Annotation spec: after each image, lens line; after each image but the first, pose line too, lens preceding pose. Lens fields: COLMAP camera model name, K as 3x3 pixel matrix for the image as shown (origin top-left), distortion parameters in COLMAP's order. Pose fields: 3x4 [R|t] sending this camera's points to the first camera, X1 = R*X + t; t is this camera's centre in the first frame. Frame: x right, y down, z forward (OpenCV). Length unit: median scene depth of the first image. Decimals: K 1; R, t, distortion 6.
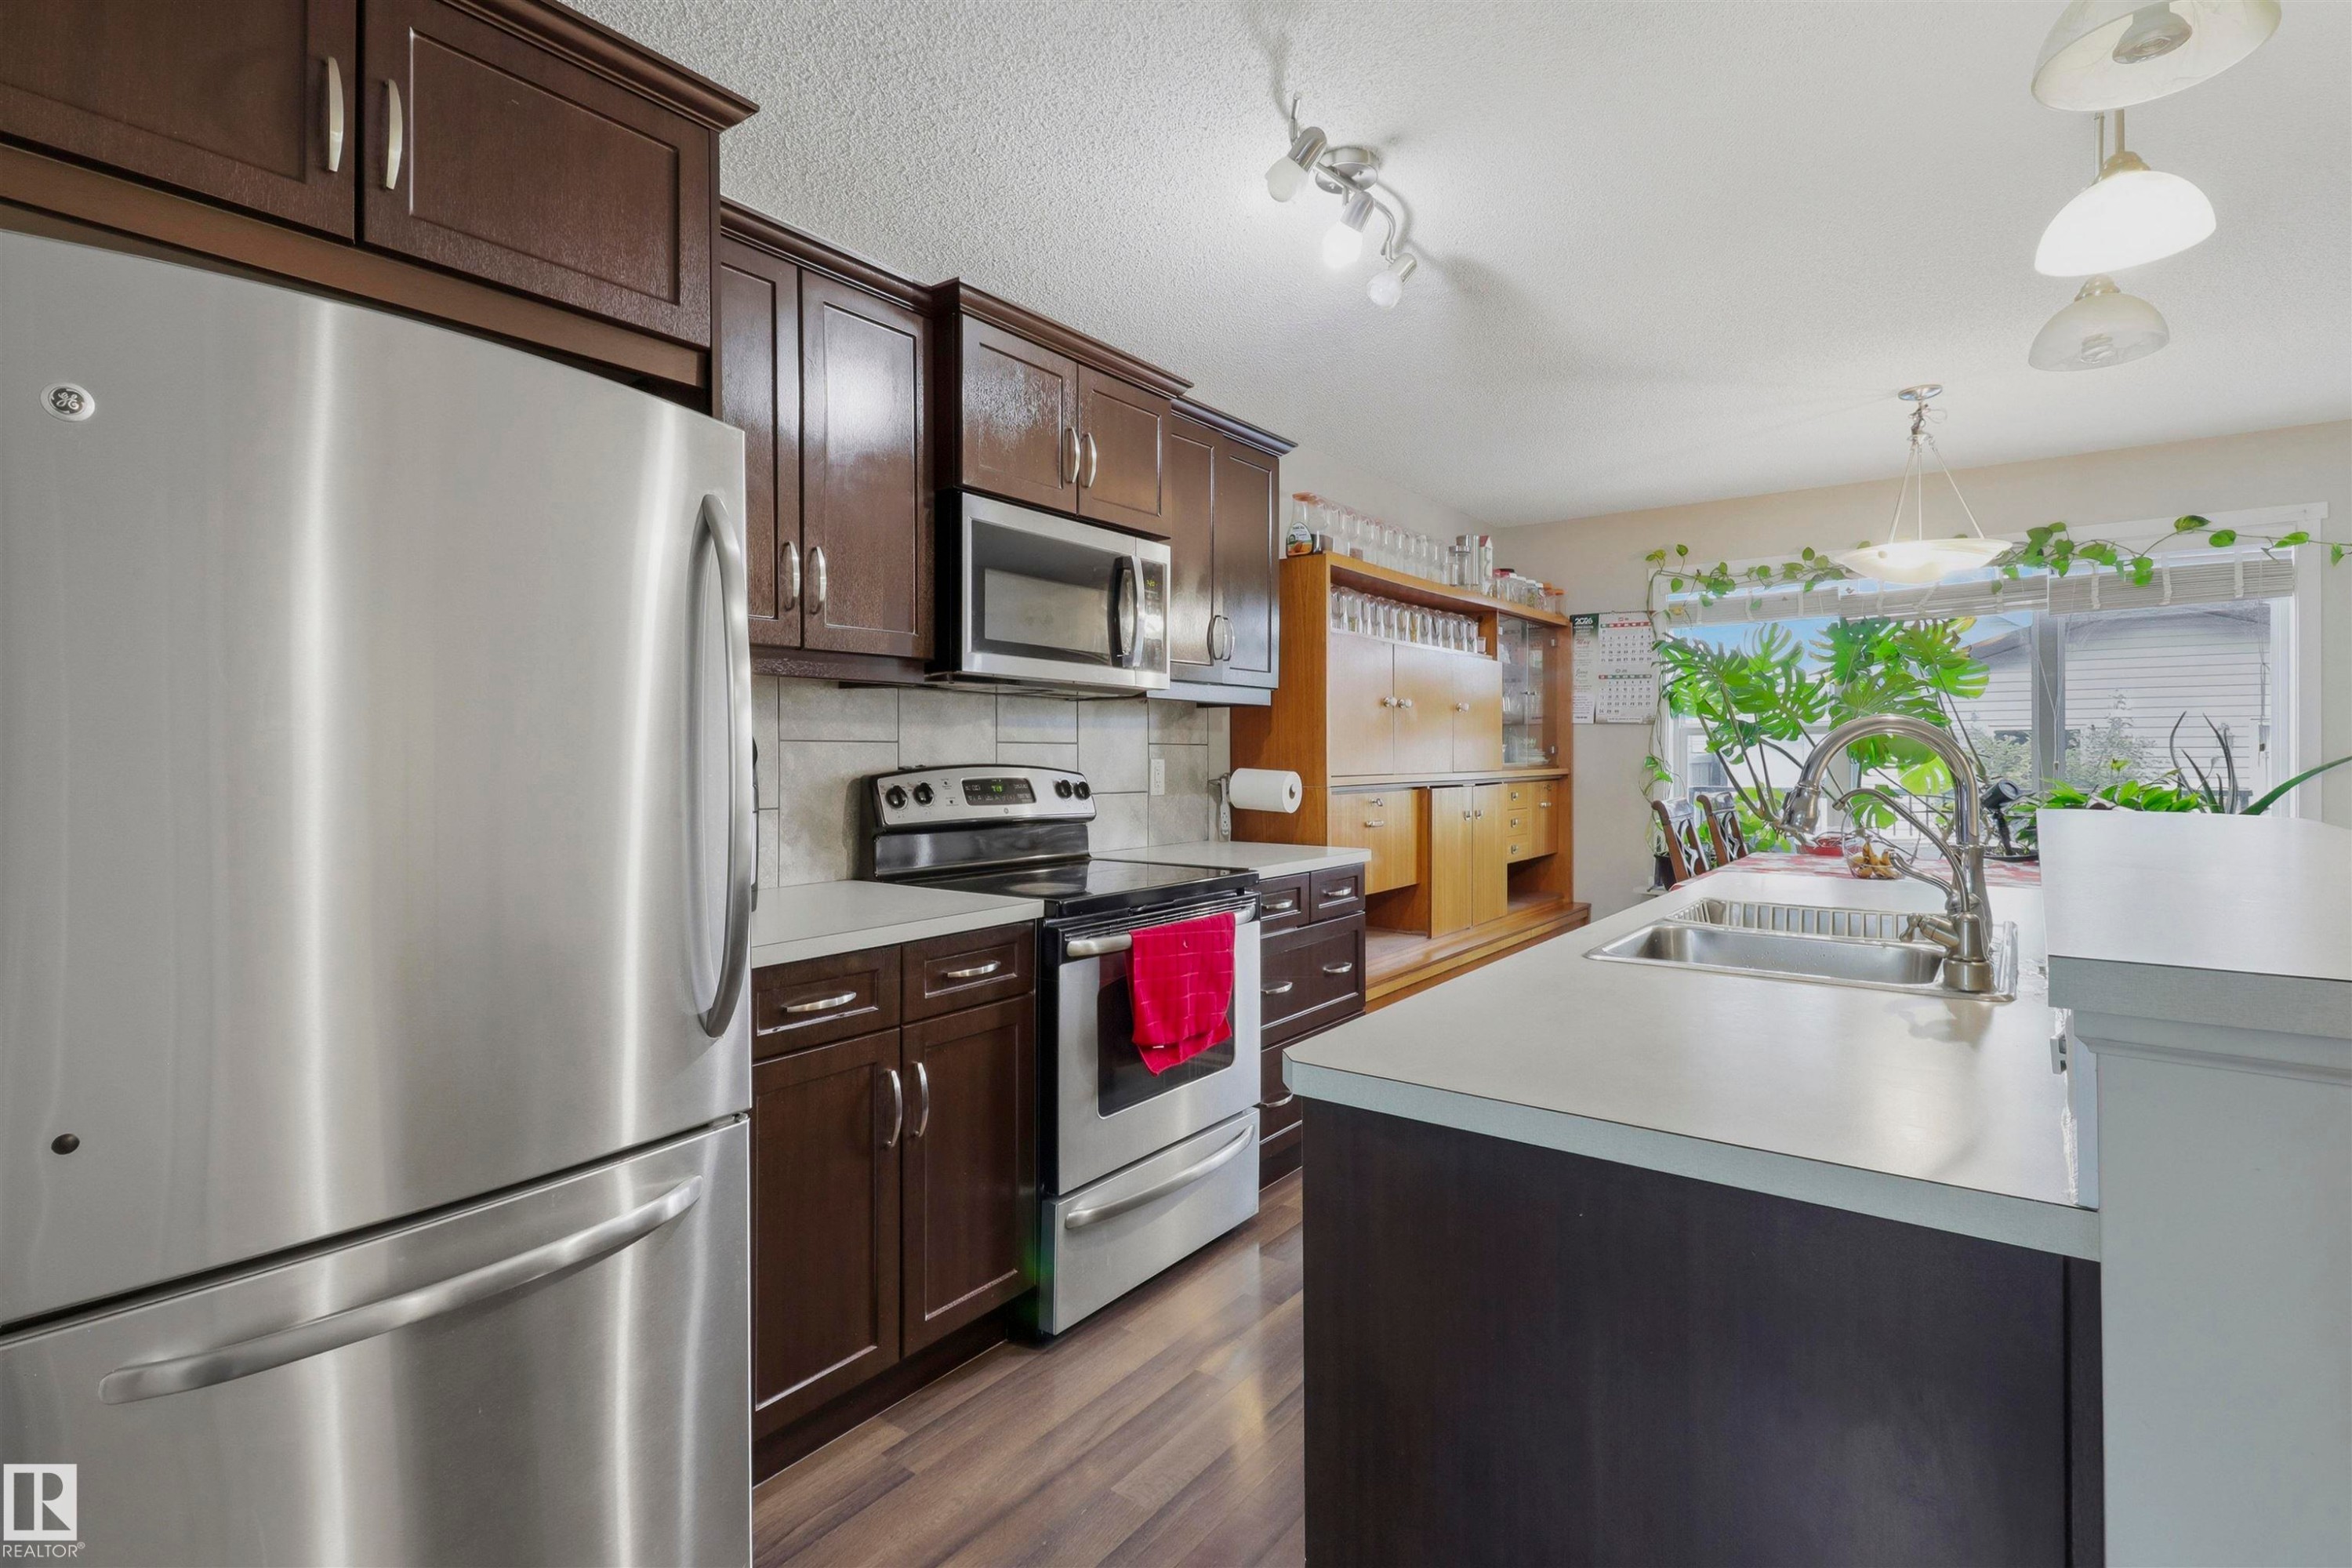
lens RADIAL K [[1131.8, 0, 1215.4], [0, 1131.8, 781.9], [0, 0, 1]] dist [0.000756, -0.000545]
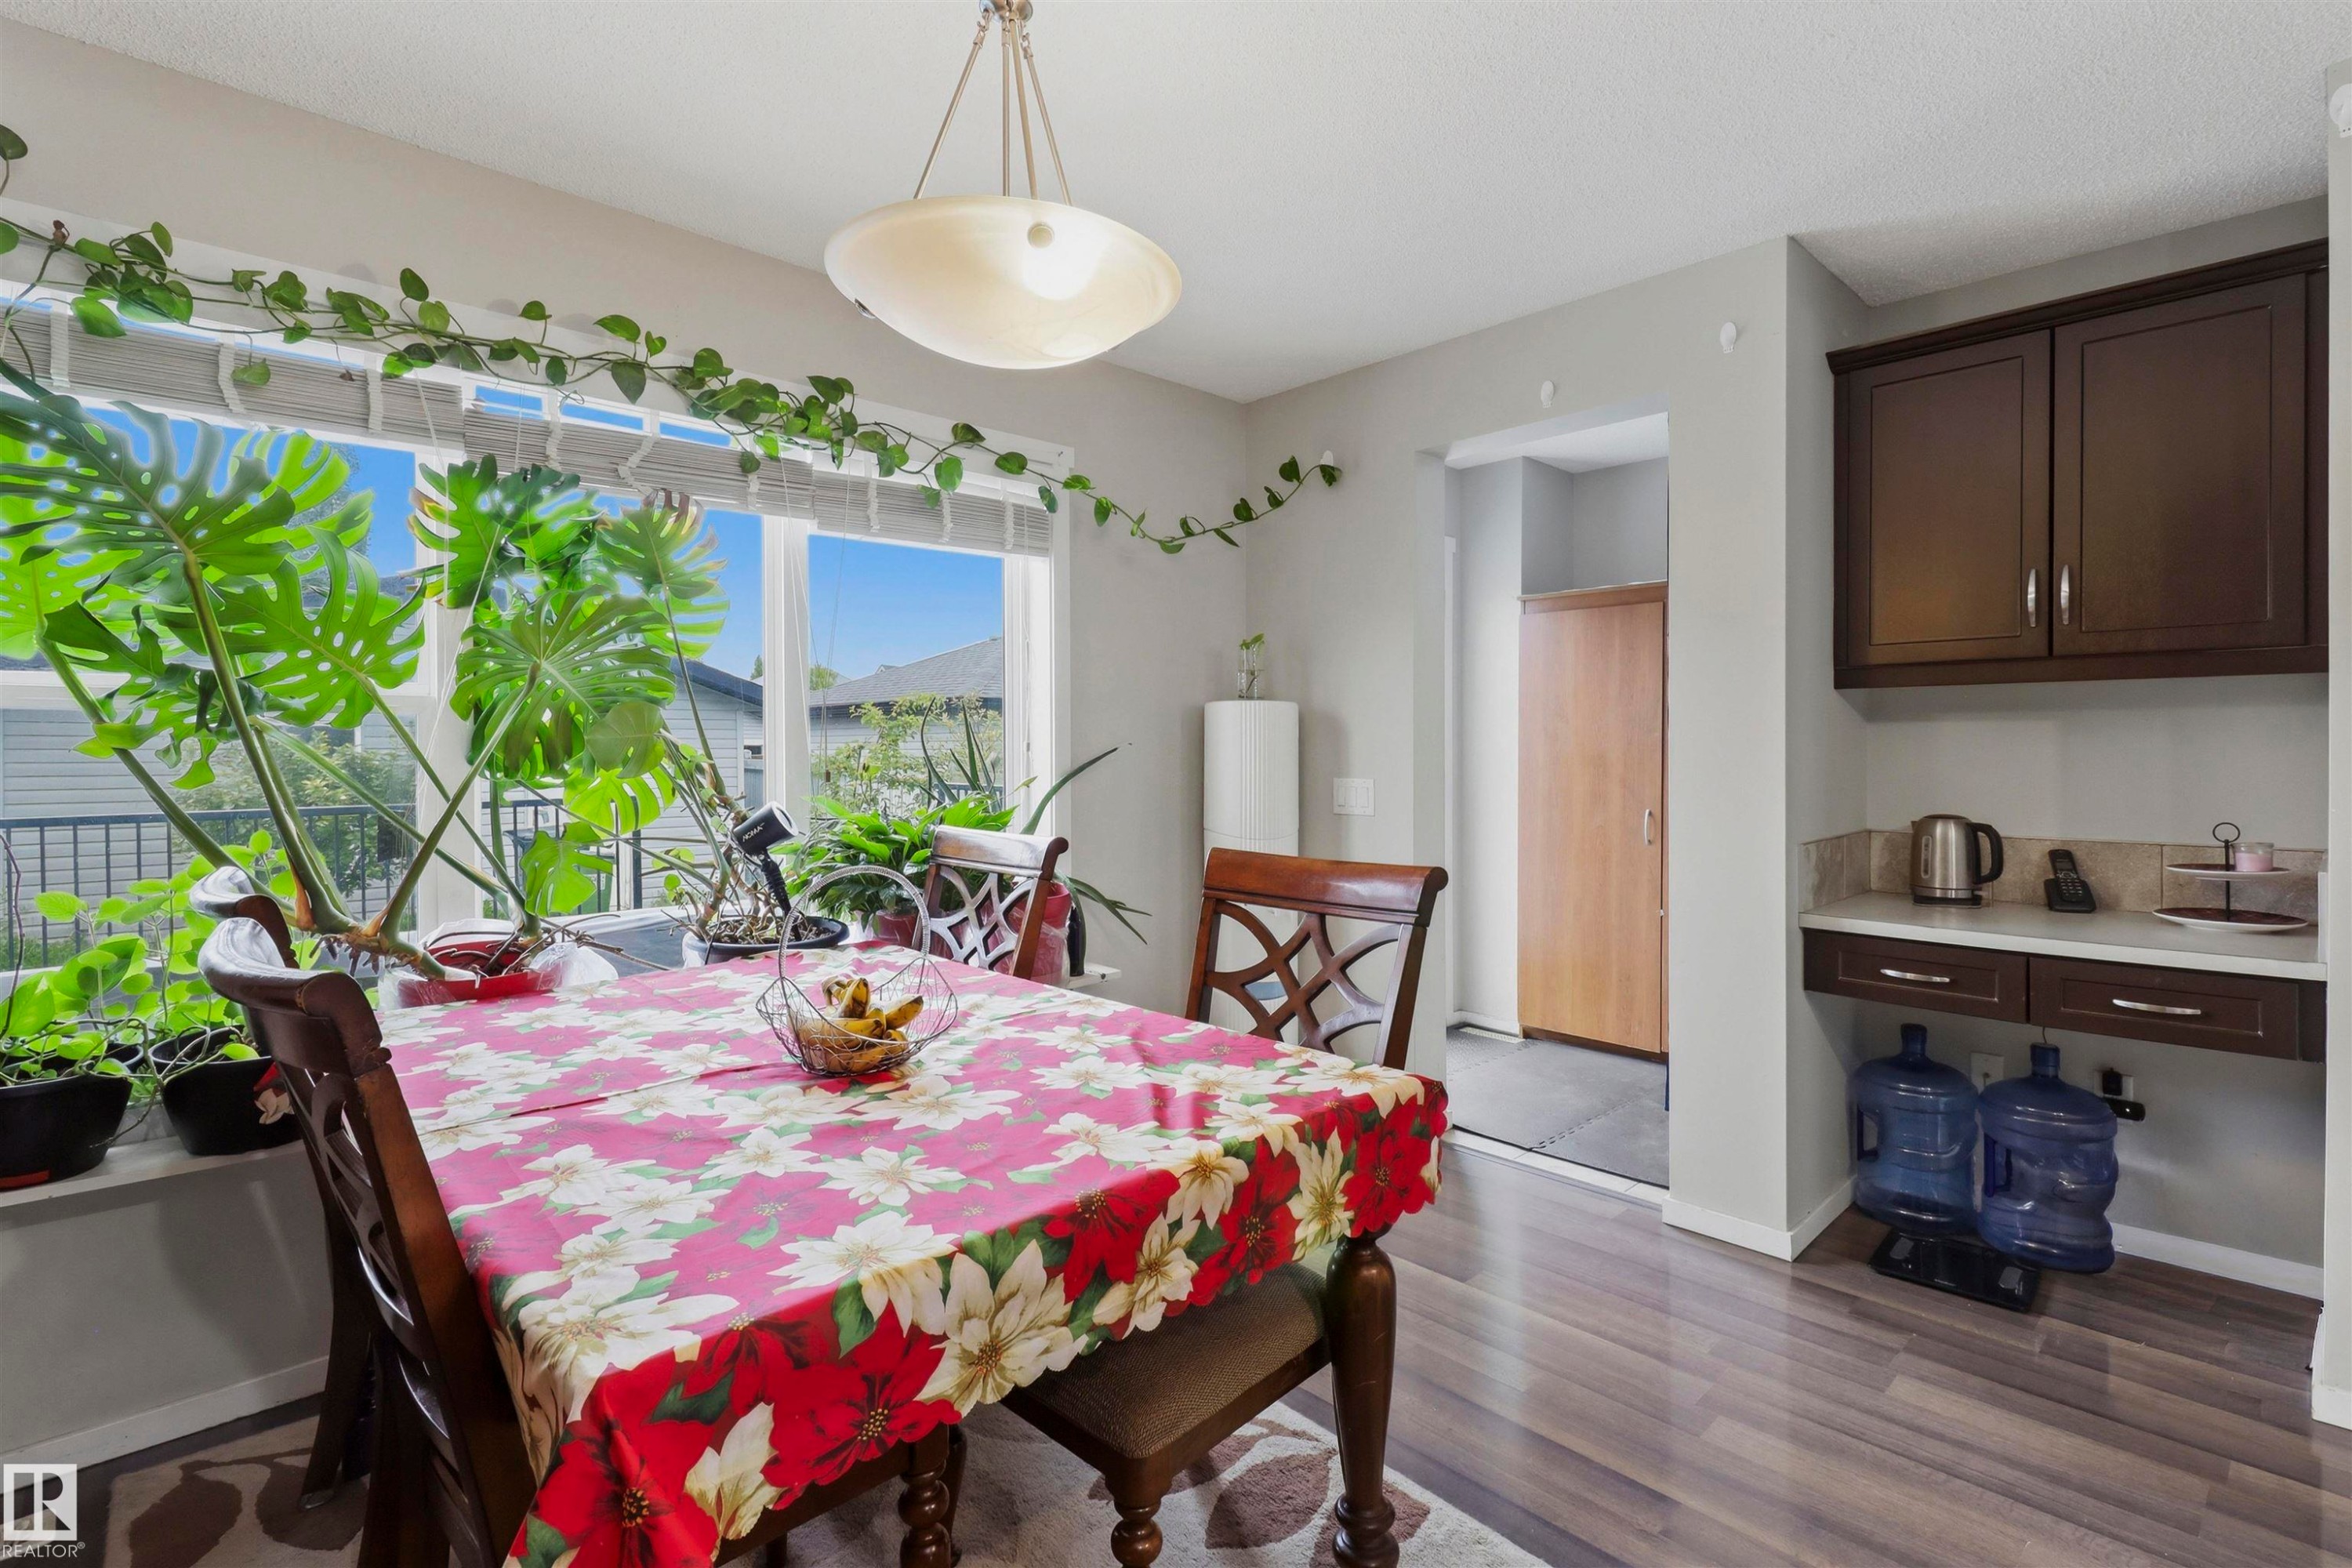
lens RADIAL K [[1131.8, 0, 1215.4], [0, 1131.8, 781.9], [0, 0, 1]] dist [0.000756, -0.000545]
pose [[0.170663, -0.020782, 0.985110, 0.157598], [0.032346, 0.999357, 0.015478, -0.012550], [-0.984798, 0.029223, 0.171226, 0.655074]]
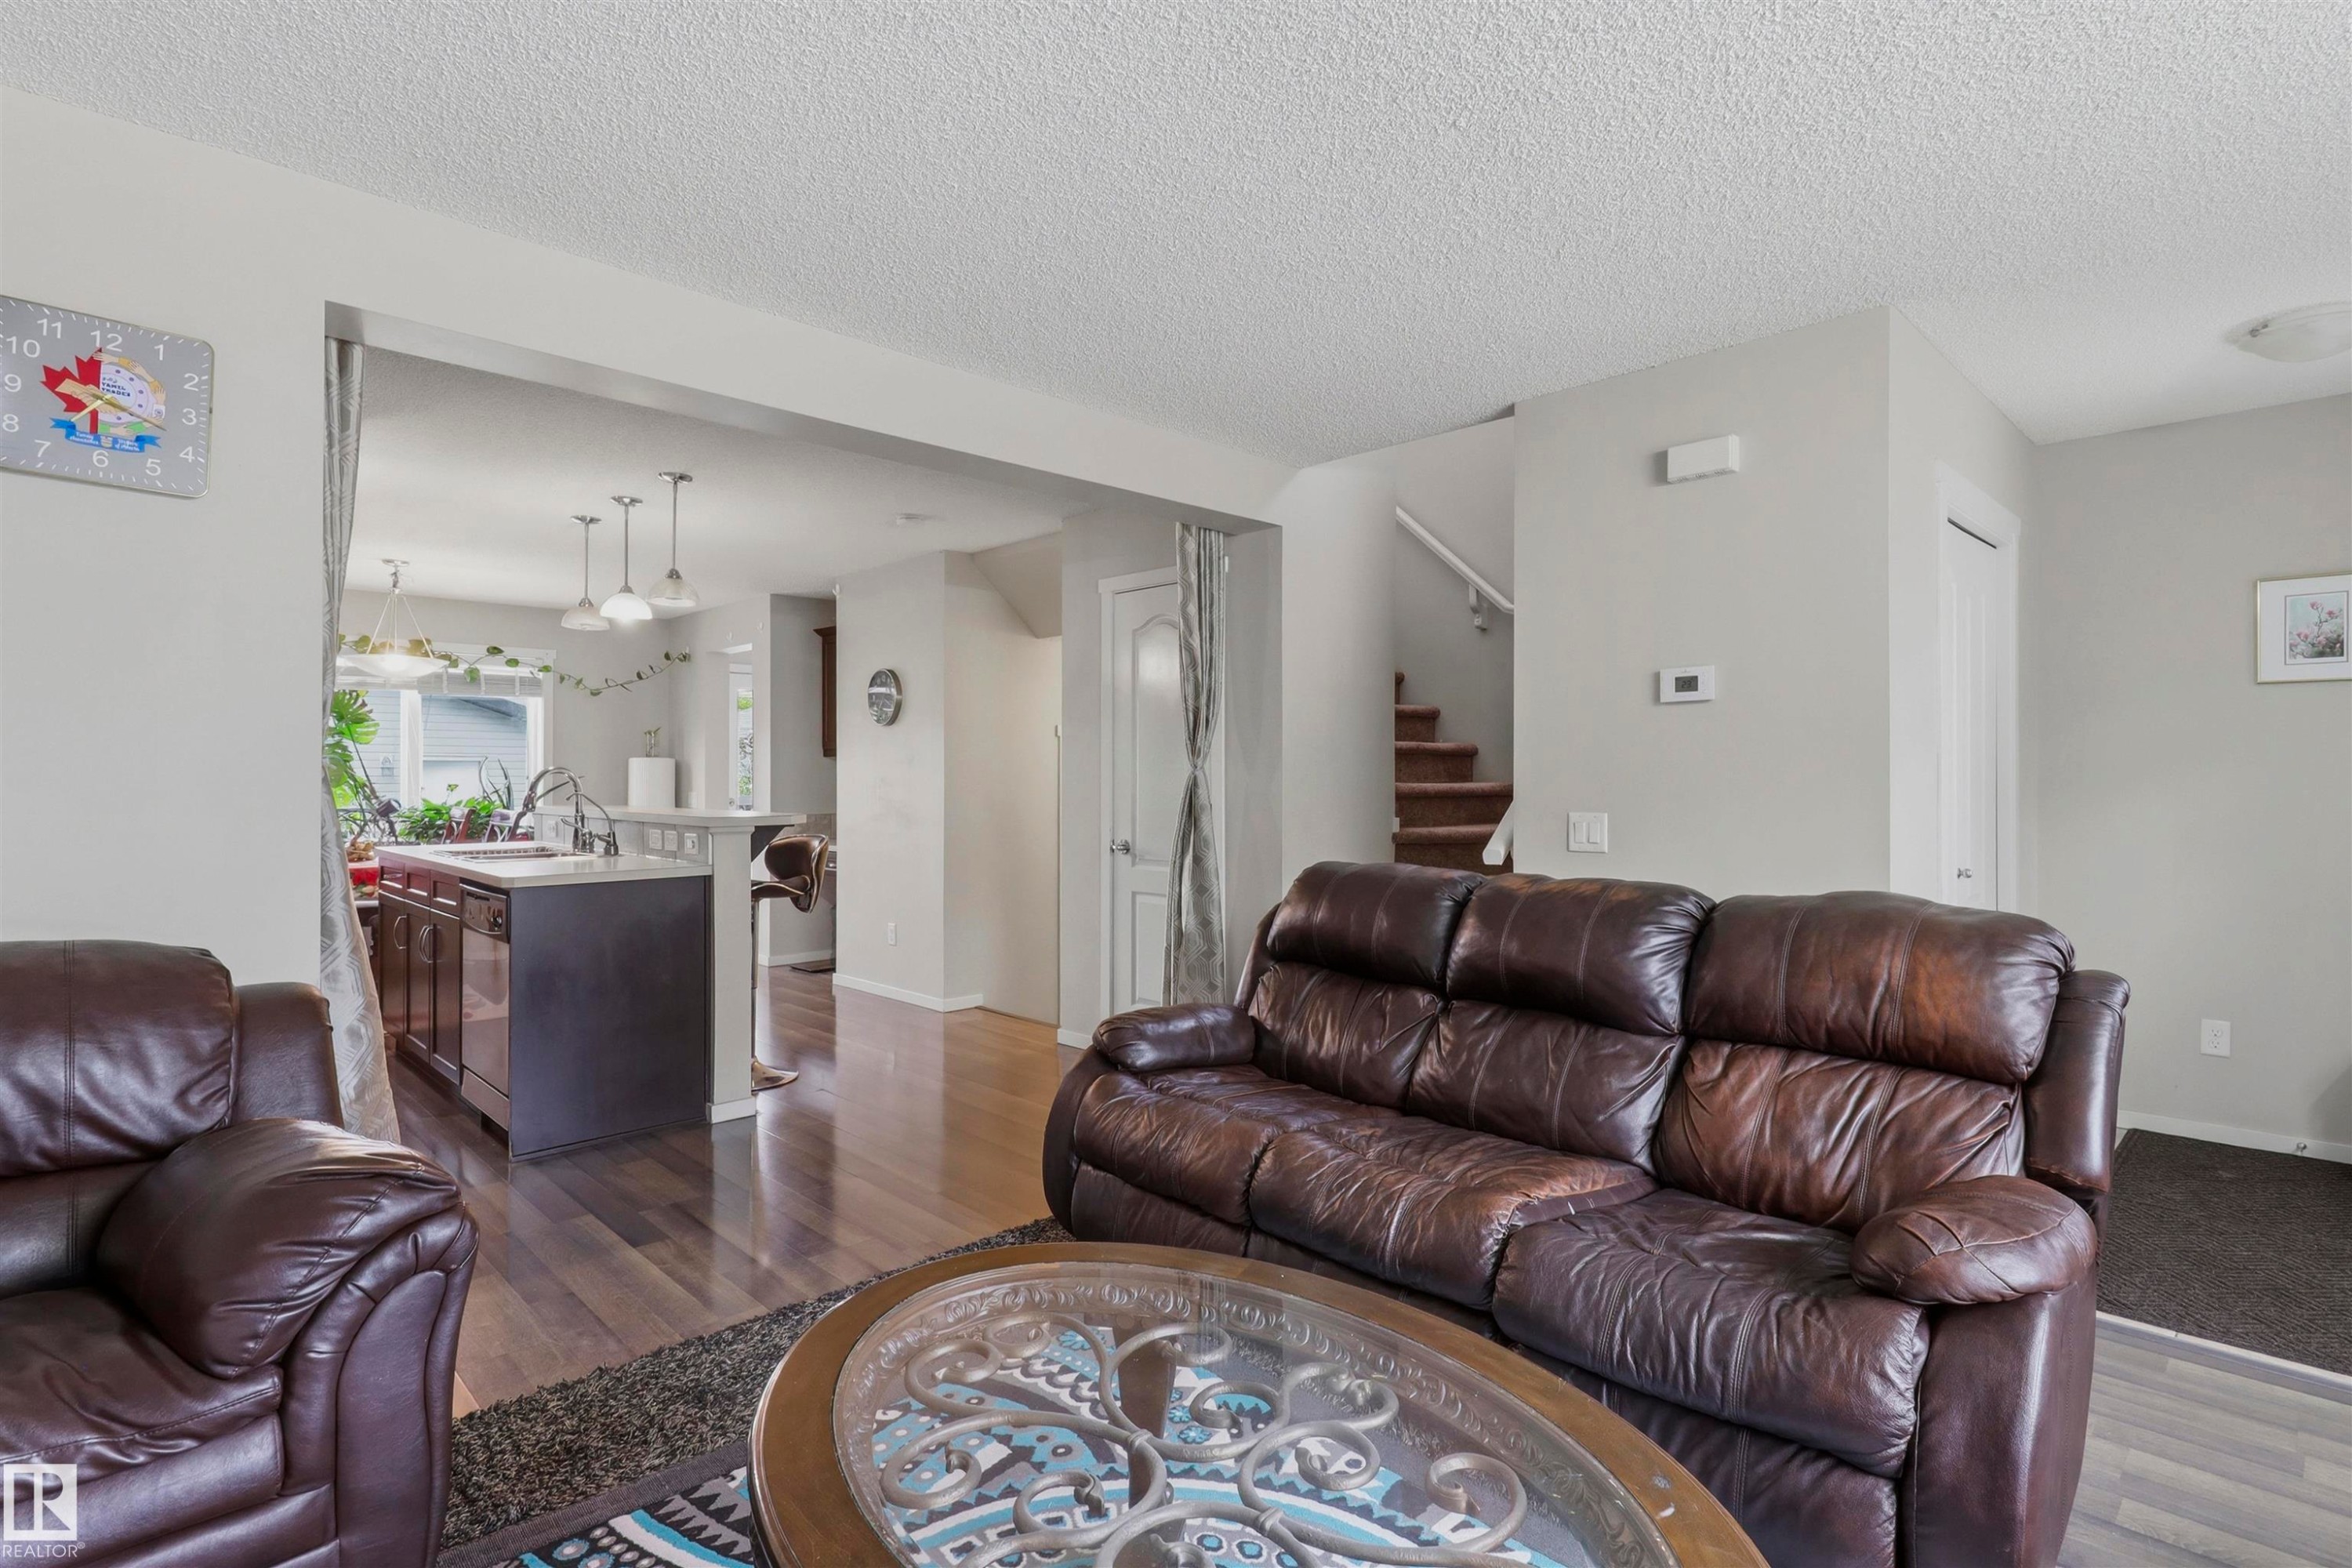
lens RADIAL K [[1131.8, 0, 1215.4], [0, 1131.8, 781.9], [0, 0, 1]] dist [0.000756, -0.000545]
pose [[0.145922, 0.006390, 0.989276, -0.652861], [0.023604, 0.999672, -0.009939, 0.019222], [-0.989015, 0.024801, 0.145723, -0.332142]]
